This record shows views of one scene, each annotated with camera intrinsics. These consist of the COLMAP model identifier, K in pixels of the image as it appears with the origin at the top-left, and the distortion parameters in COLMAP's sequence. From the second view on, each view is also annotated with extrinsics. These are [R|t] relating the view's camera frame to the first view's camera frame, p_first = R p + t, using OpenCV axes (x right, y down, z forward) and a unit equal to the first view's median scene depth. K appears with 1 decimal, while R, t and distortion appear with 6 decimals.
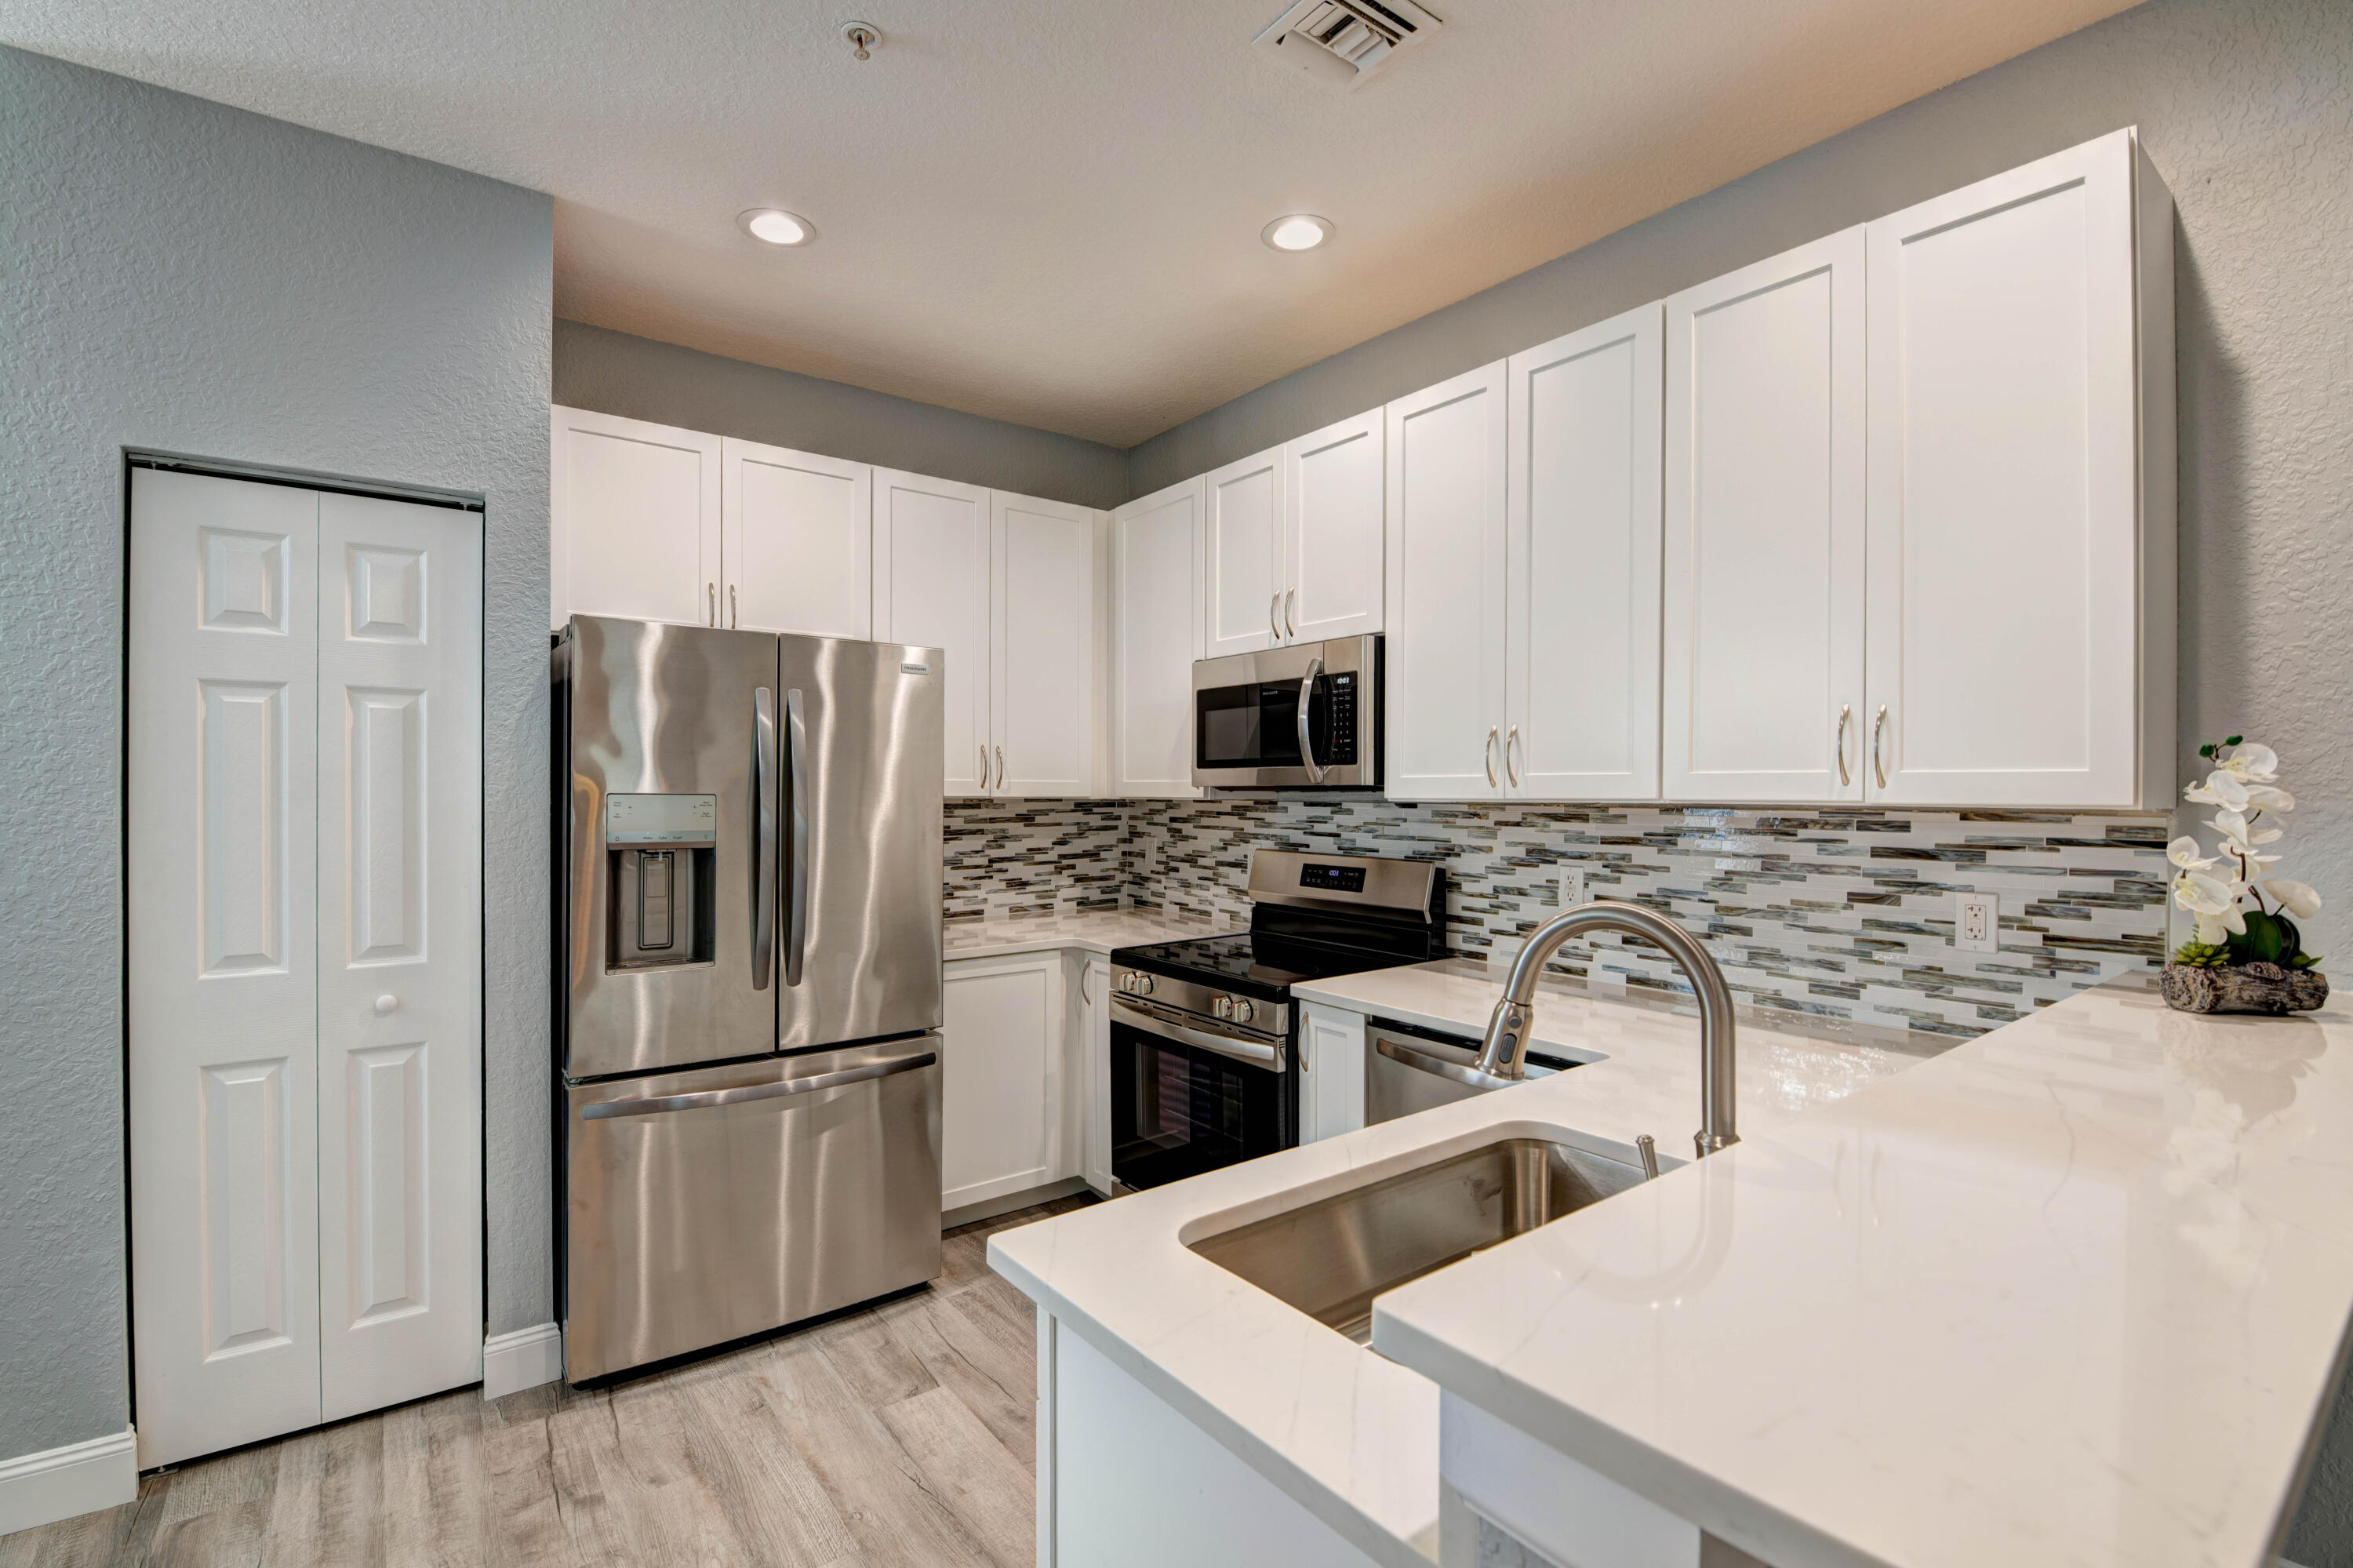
lens RADIAL K [[1049.4, 0, 1192.6], [0, 1049.4, 794.3], [0, 0, 1]] dist [-0.015860, -0.001854]
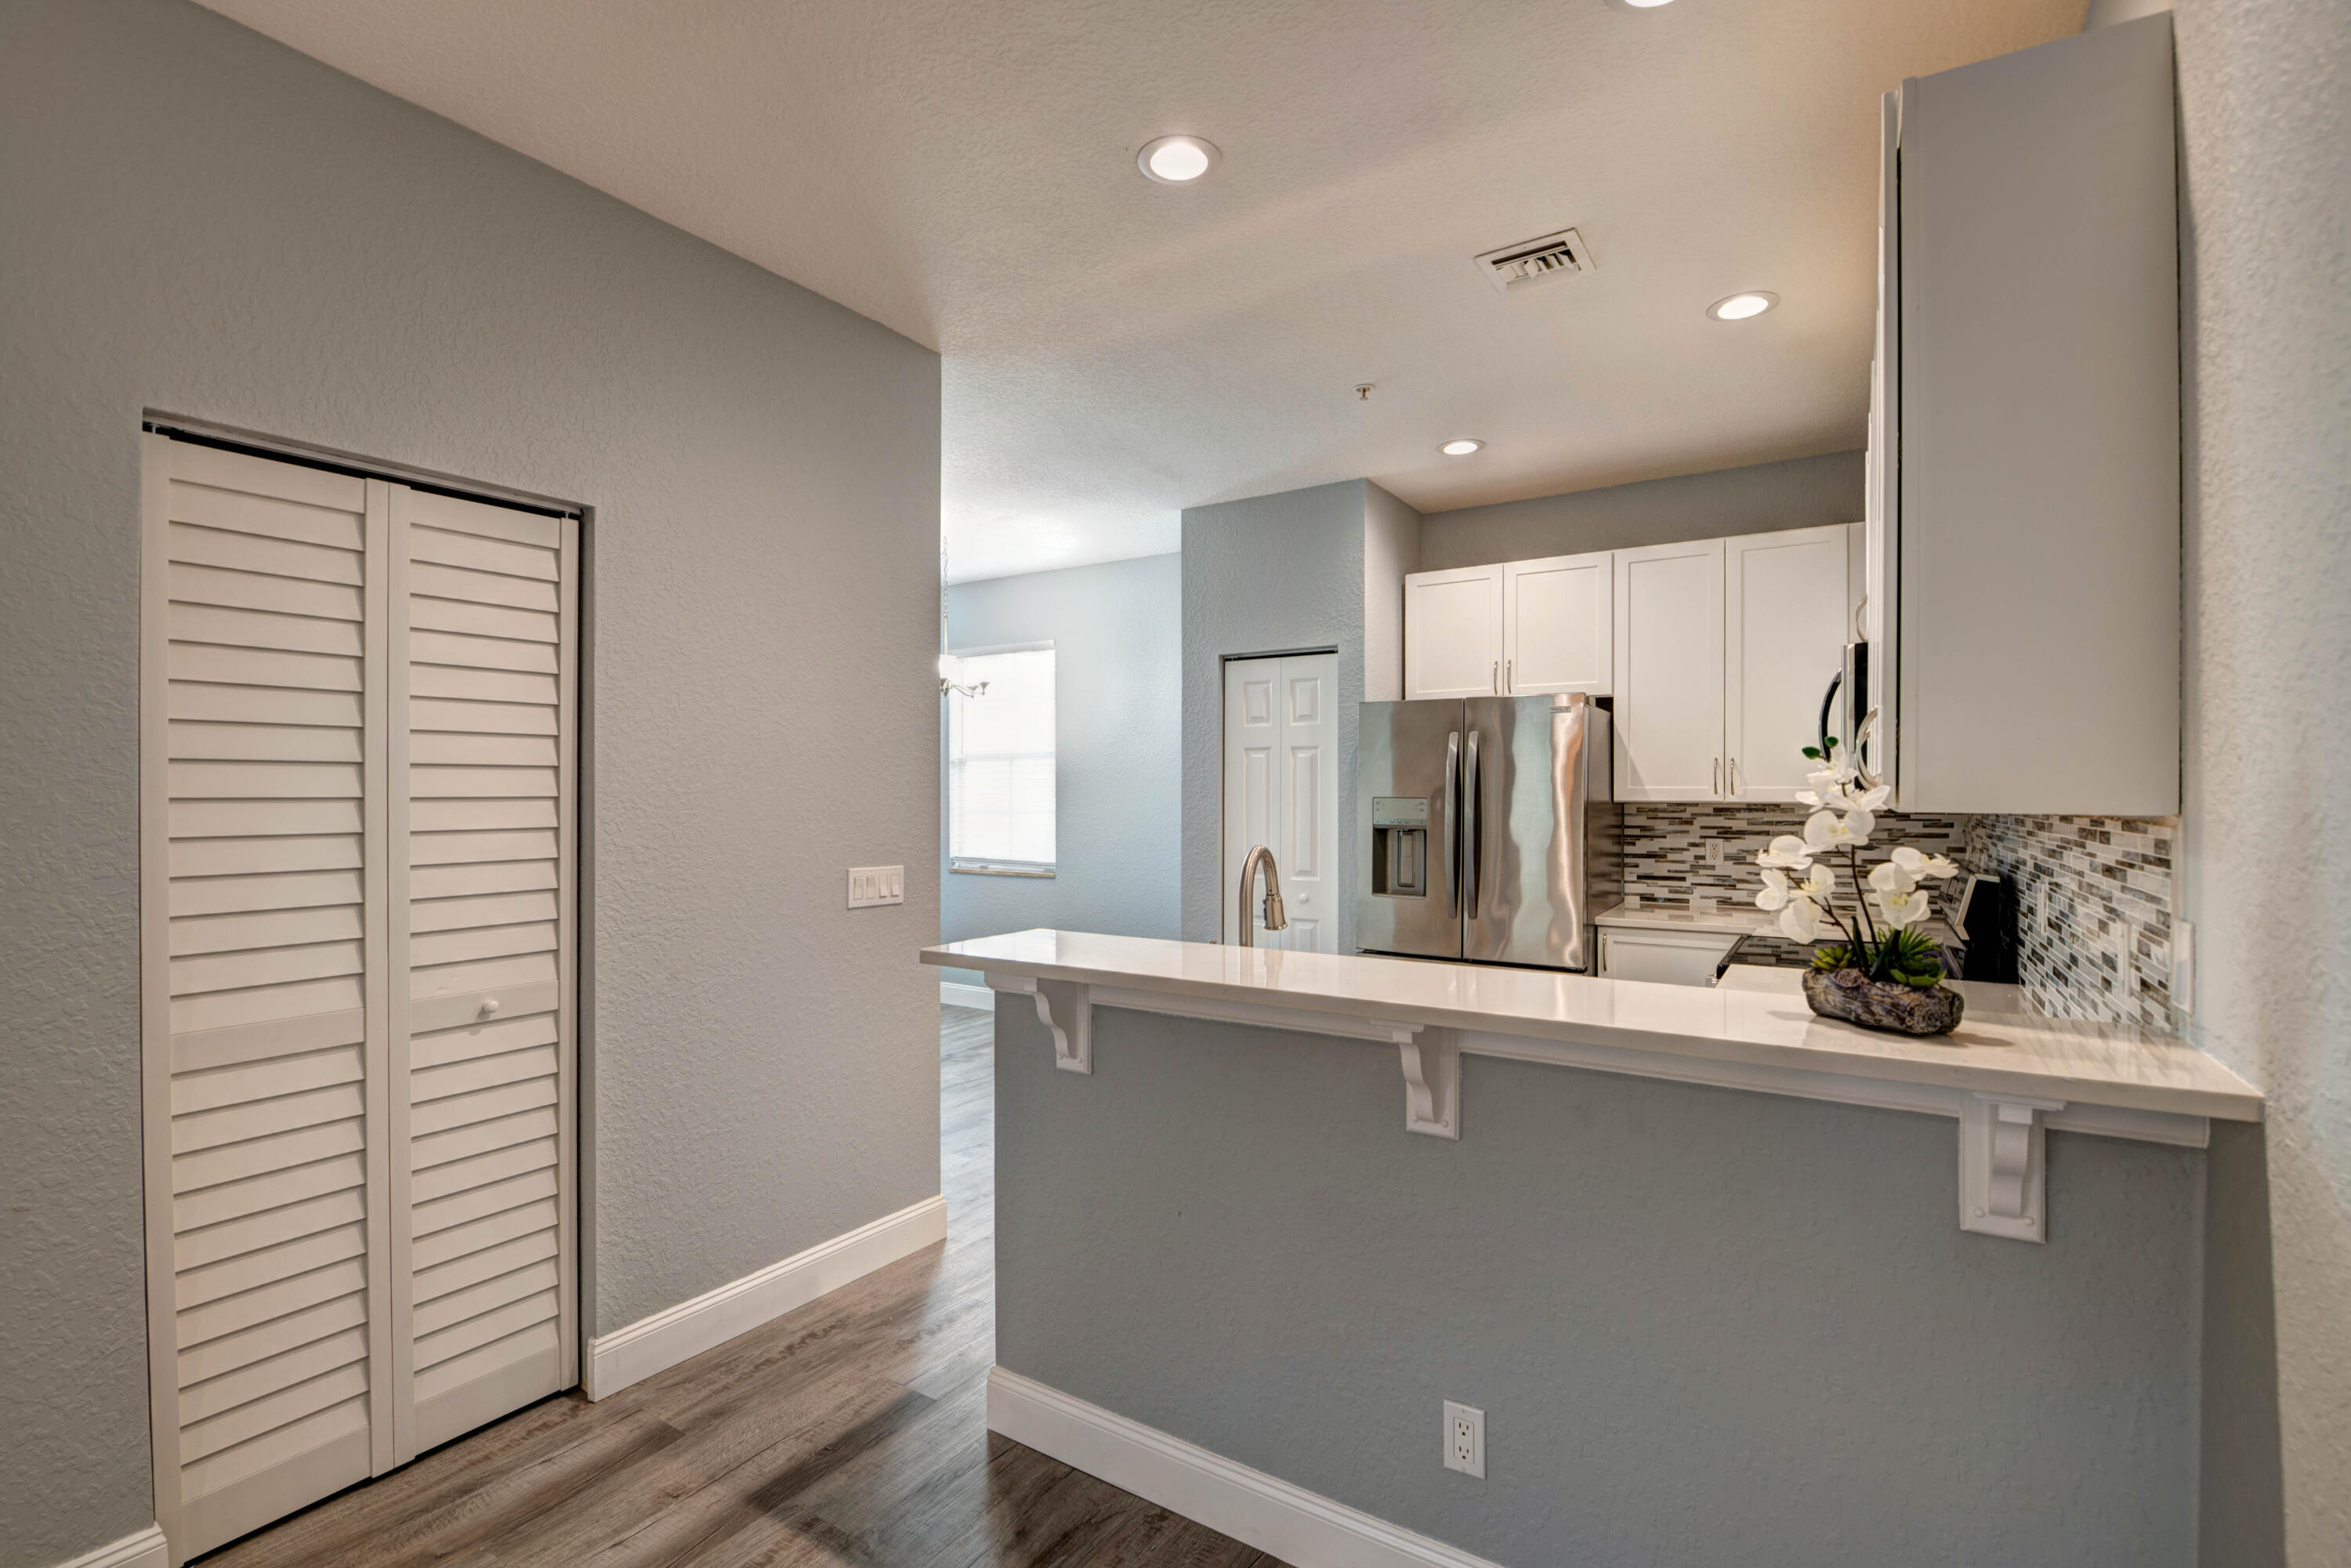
lens RADIAL K [[1048.5, 0, 1143.6], [0, 1048.5, 795.0], [0, 0, 1]] dist [-0.015860, -0.001854]
pose [[0.315944, -0.001688, -0.948776, 0.970947], [-0.005076, 0.999981, -0.003470, 0.003551], [0.948764, 0.005912, 0.315930, 0.028920]]
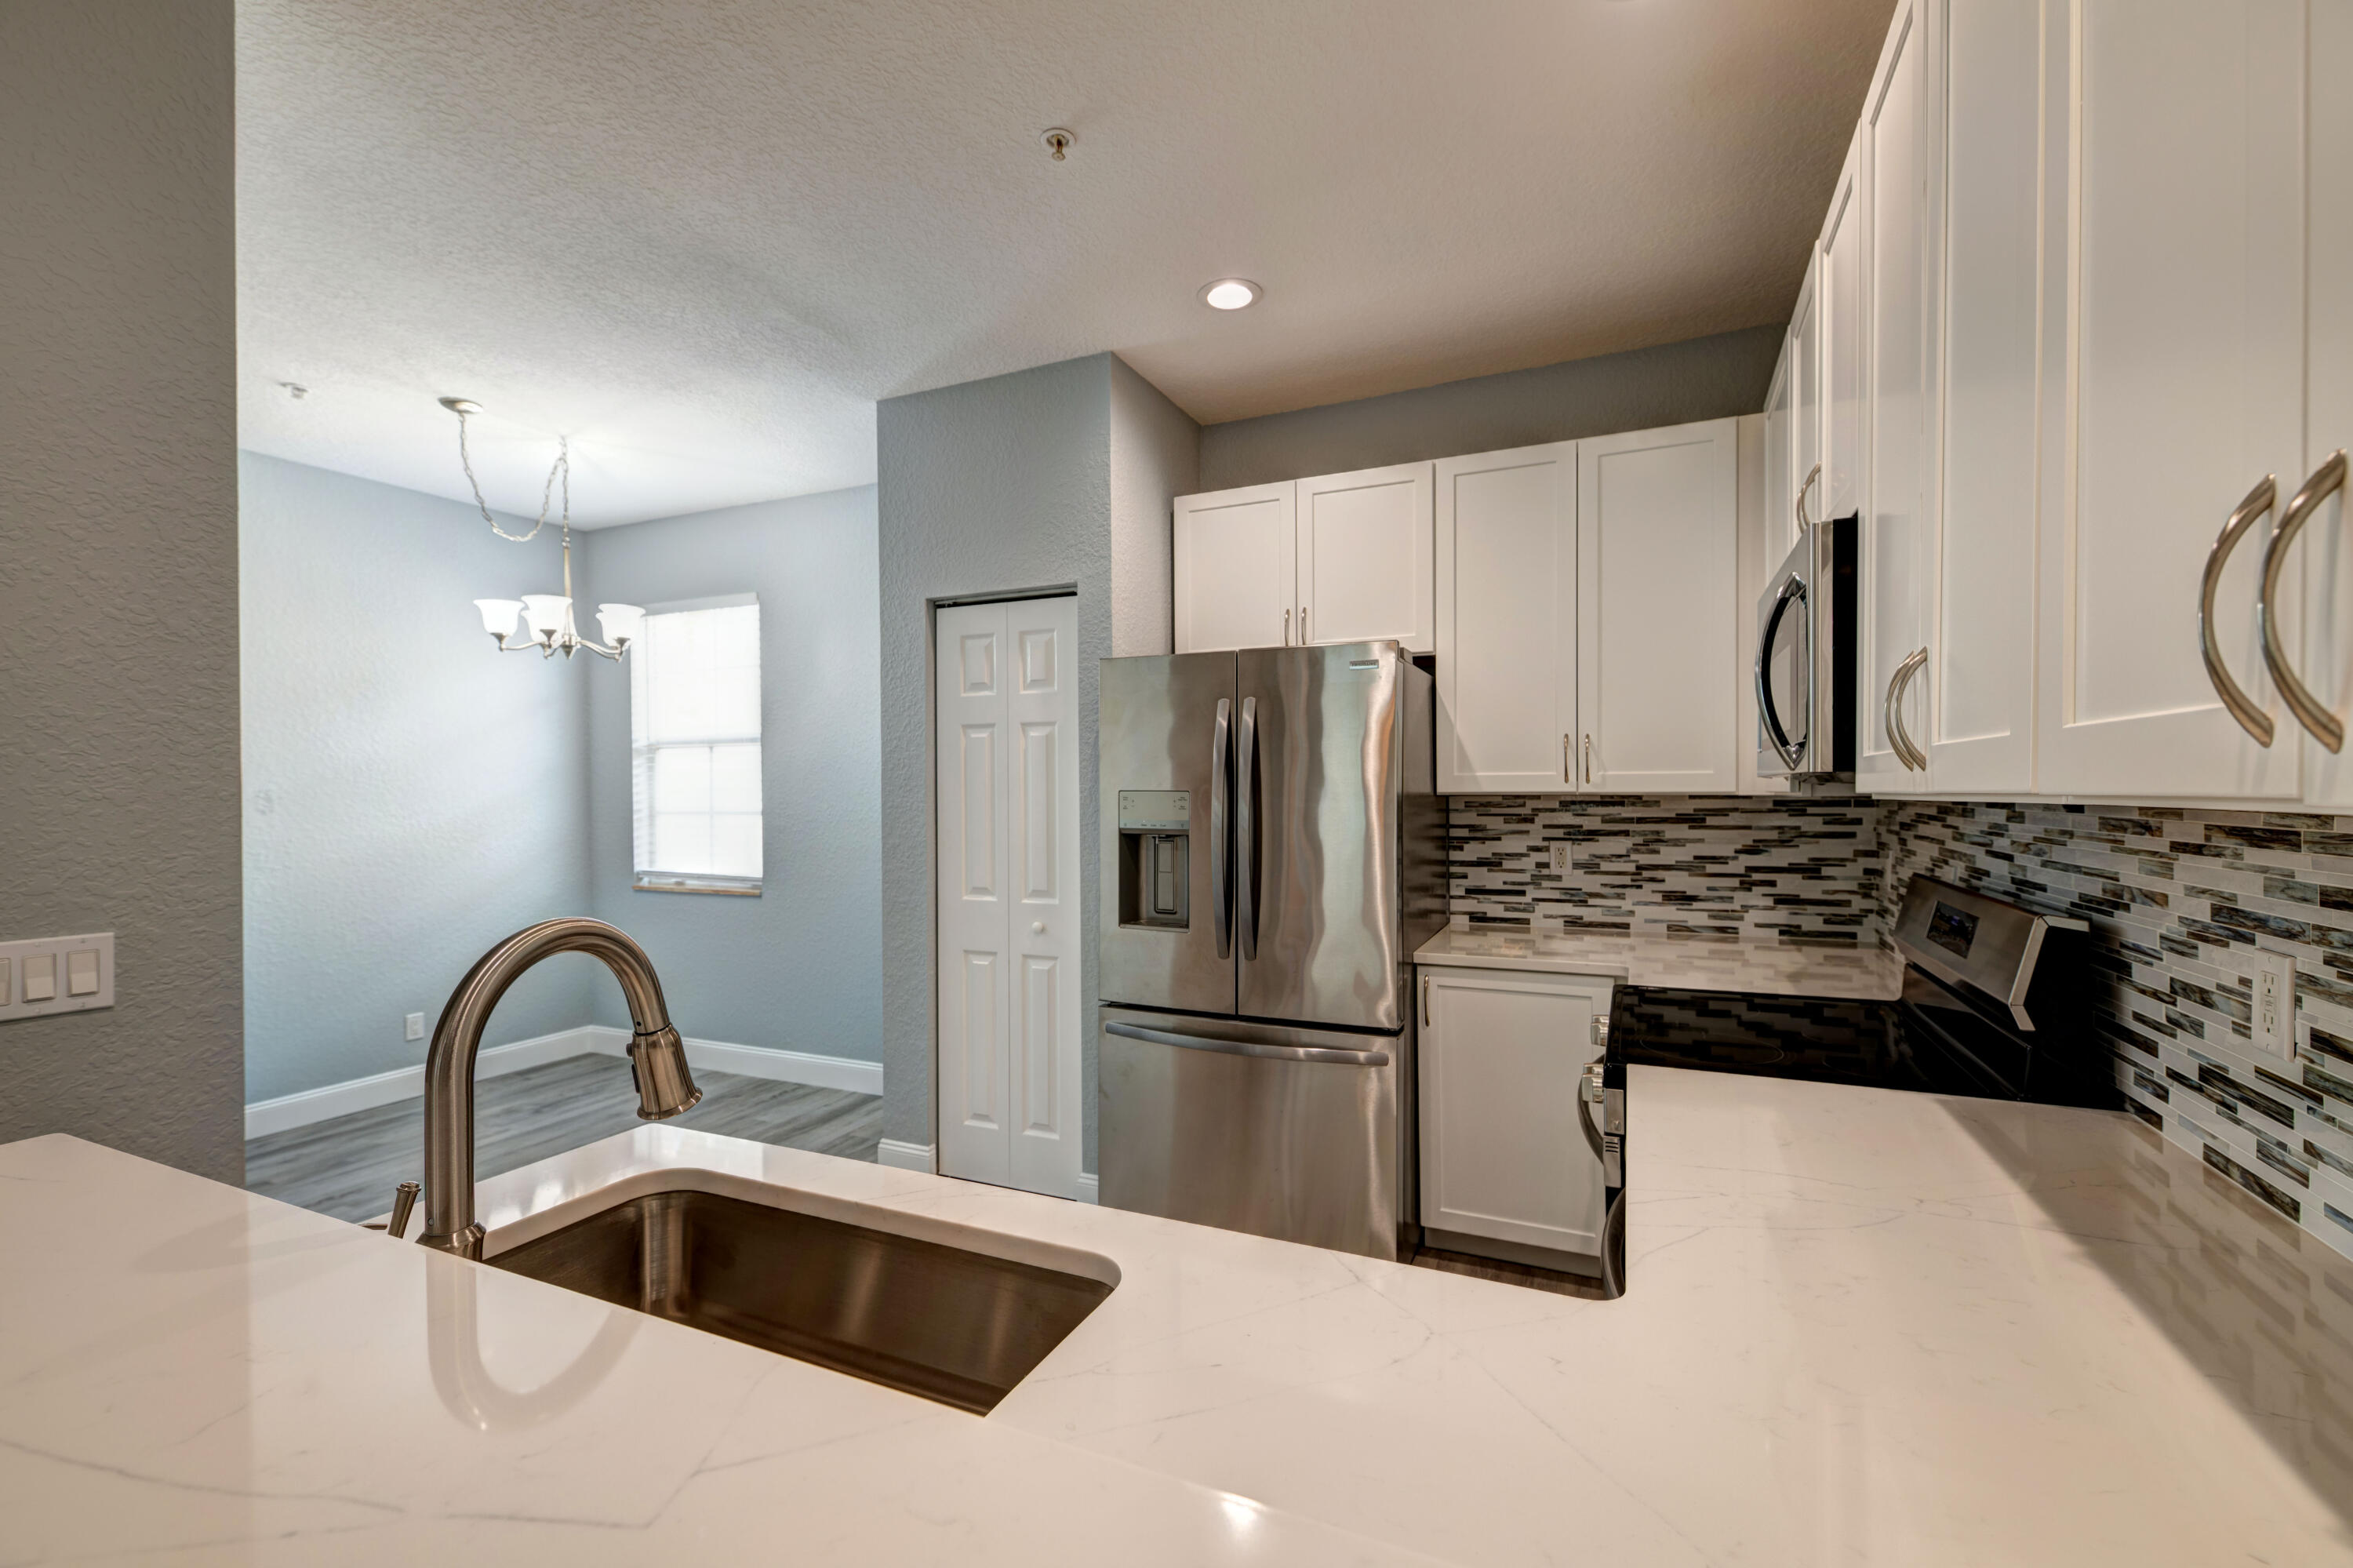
lens RADIAL K [[998.9, 0, 1155.6], [0, 998.9, 792.5], [0, 0, 1]] dist [0.009234, -0.000024]
pose [[0.455948, -0.001751, -0.890005, 0.538611], [0.002656, 0.999996, -0.000606, 0.002508], [0.890002, -0.002088, 0.455951, 0.421582]]
